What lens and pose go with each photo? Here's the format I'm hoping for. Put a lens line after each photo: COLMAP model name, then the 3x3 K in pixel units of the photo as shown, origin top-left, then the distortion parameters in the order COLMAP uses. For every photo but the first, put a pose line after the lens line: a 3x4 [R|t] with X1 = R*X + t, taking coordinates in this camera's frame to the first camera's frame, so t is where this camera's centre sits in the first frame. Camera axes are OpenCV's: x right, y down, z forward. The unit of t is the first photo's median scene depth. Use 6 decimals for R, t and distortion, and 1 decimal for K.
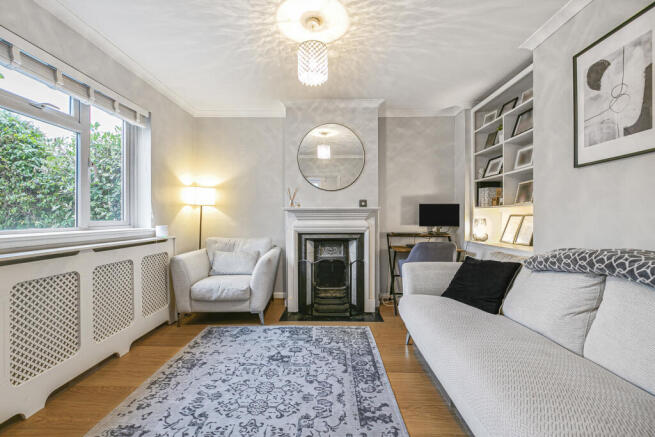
lens RADIAL K [[292.1, 0, 328.5], [0, 292.1, 210.1], [0, 0, 1]] dist [0.000804, 0.000133]
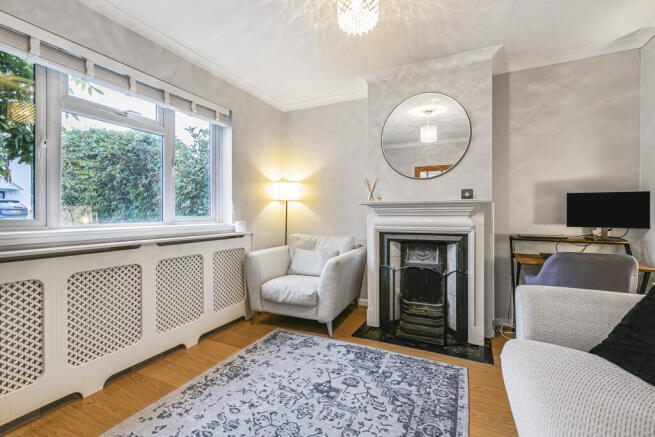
lens RADIAL K [[292.1, 0, 328.5], [0, 292.1, 210.1], [0, 0, 1]] dist [0.000804, 0.000133]
pose [[0.904023, -0.004270, -0.427463, 0.135416], [0.010154, 0.999882, 0.011488, 0.006071], [0.427363, -0.014726, 0.903960, 0.218166]]
